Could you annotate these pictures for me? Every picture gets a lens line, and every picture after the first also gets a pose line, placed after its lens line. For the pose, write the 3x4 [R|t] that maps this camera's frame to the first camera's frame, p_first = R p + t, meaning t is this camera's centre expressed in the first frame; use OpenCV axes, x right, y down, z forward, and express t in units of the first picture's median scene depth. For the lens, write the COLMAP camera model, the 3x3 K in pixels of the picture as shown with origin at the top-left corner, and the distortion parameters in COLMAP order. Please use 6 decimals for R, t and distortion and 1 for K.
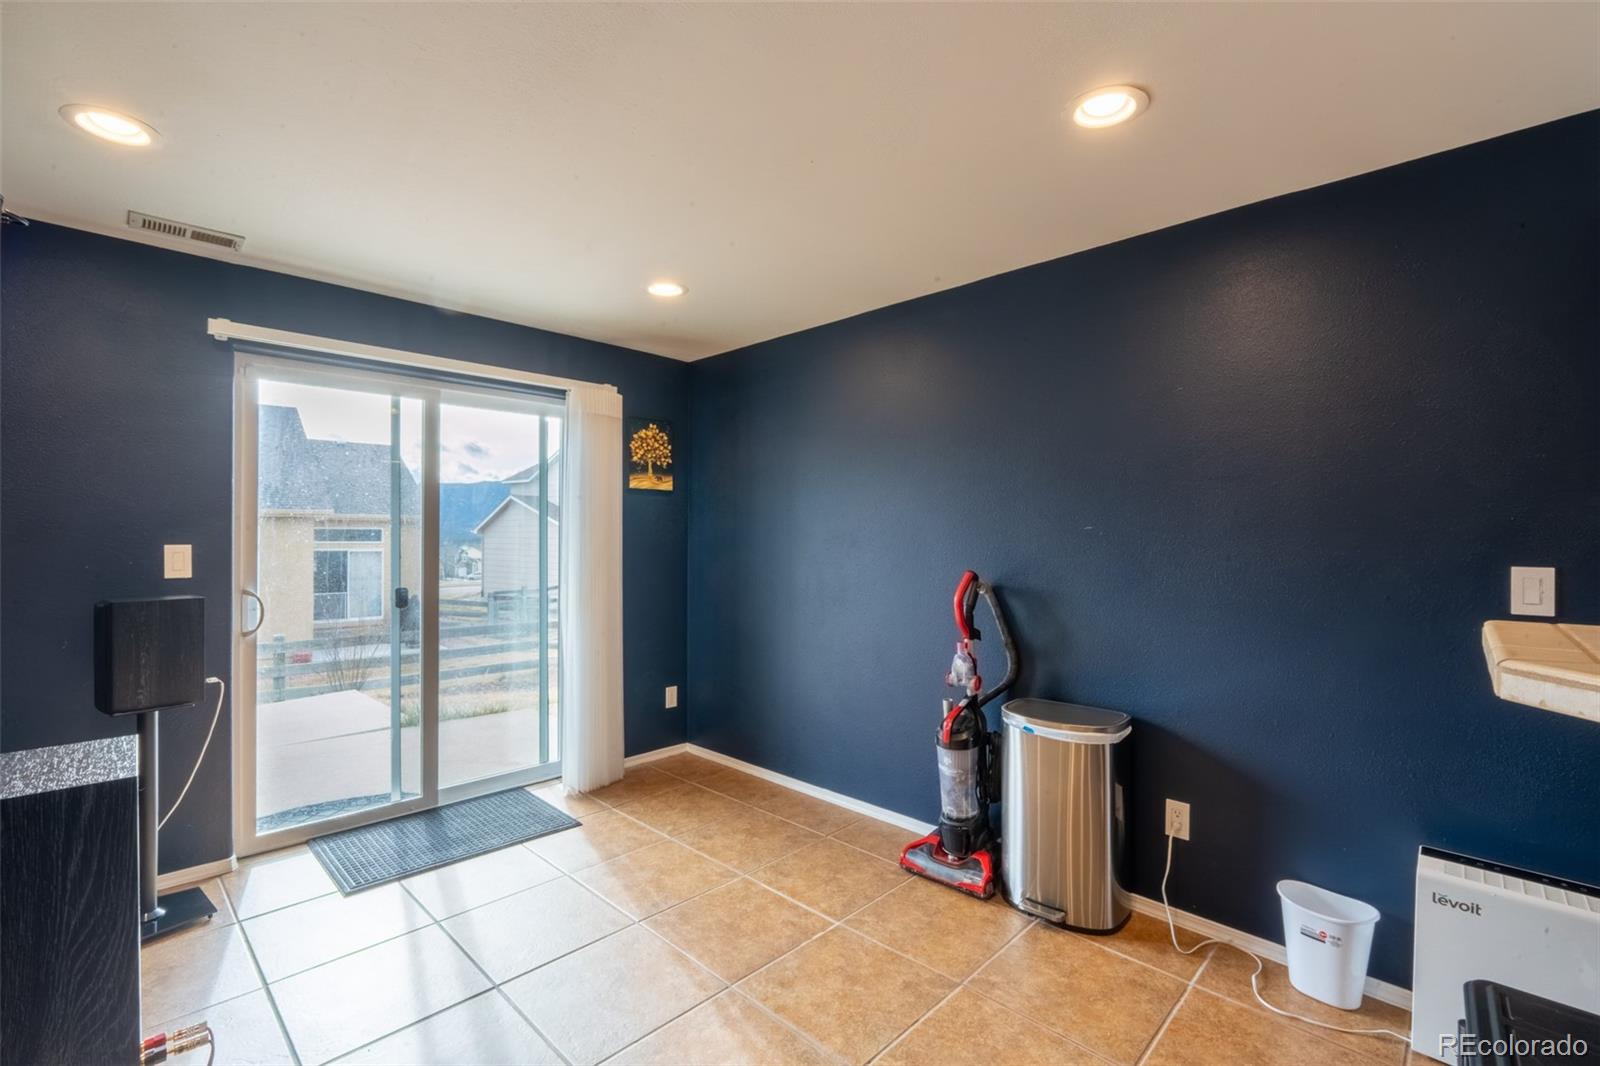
lens RADIAL K [[706.9, 0, 800.0], [0, 706.9, 533.0], [0, 0, 1]] dist [0.000710, 0.000491]
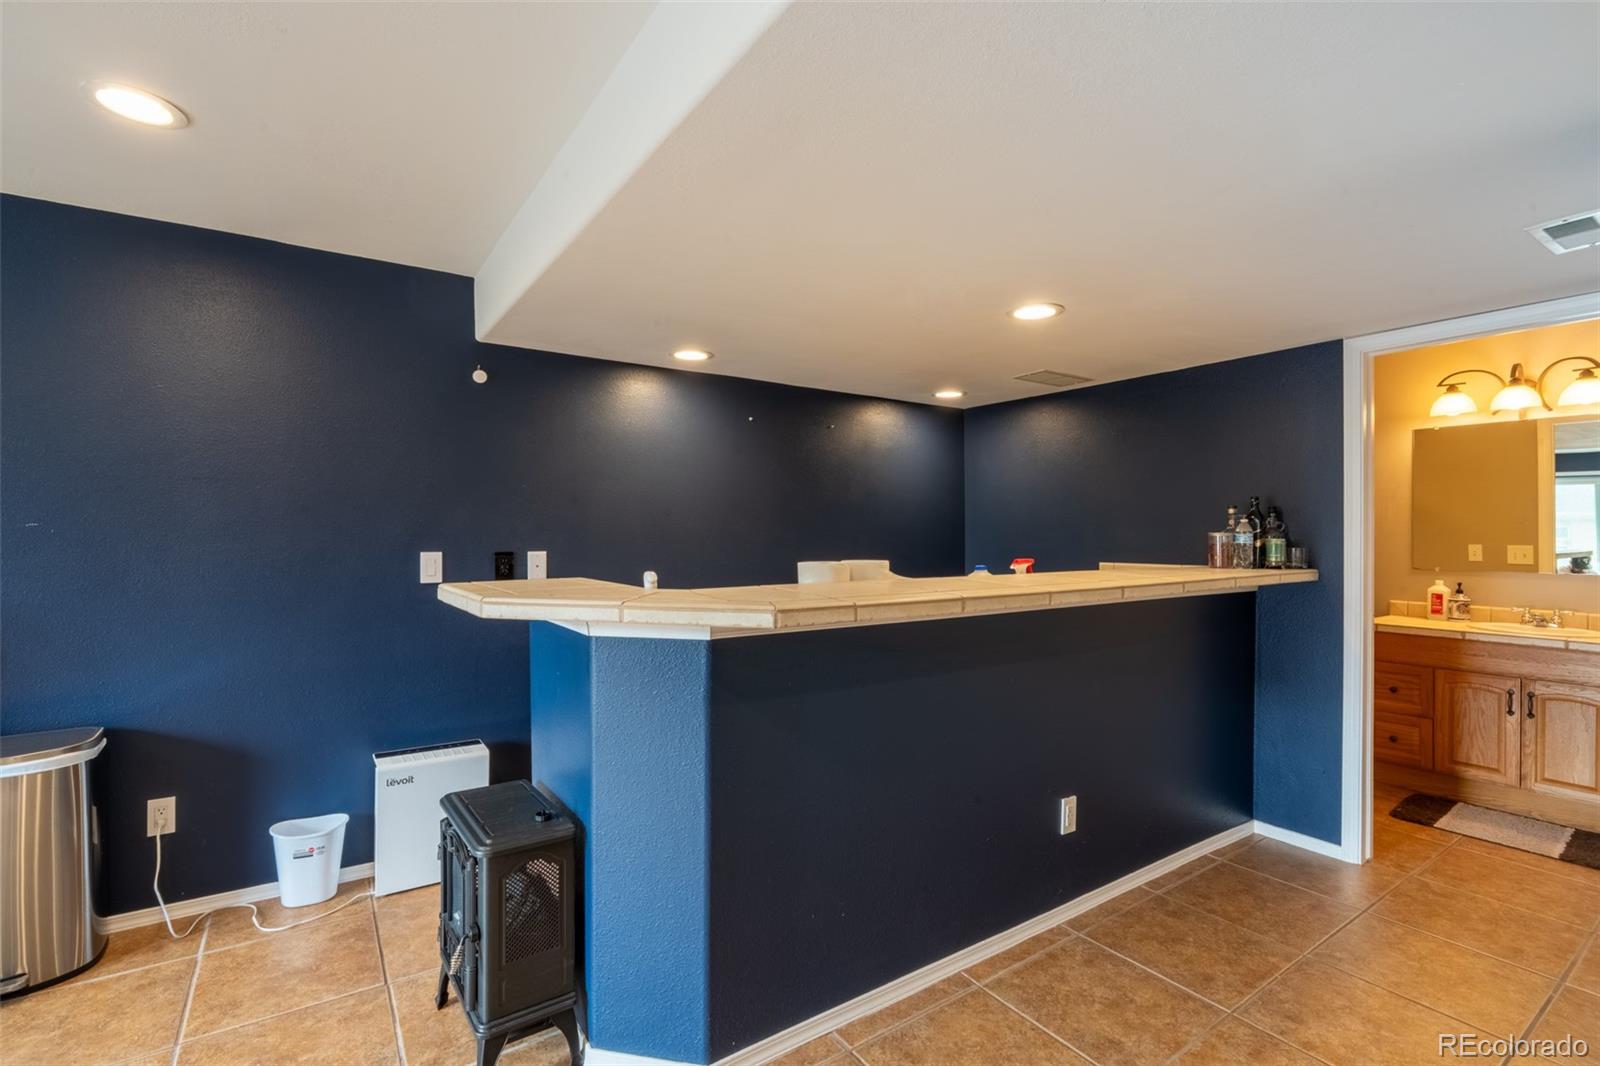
lens RADIAL K [[718.6, 0, 796.5], [0, 718.6, 535.1], [0, 0, 1]] dist [-0.004868, 0.000735]
pose [[0.206502, -0.013369, 0.978355, -0.294549], [0.001233, 0.999909, 0.013404, -0.004166], [-0.978445, -0.001562, 0.206500, -0.092228]]
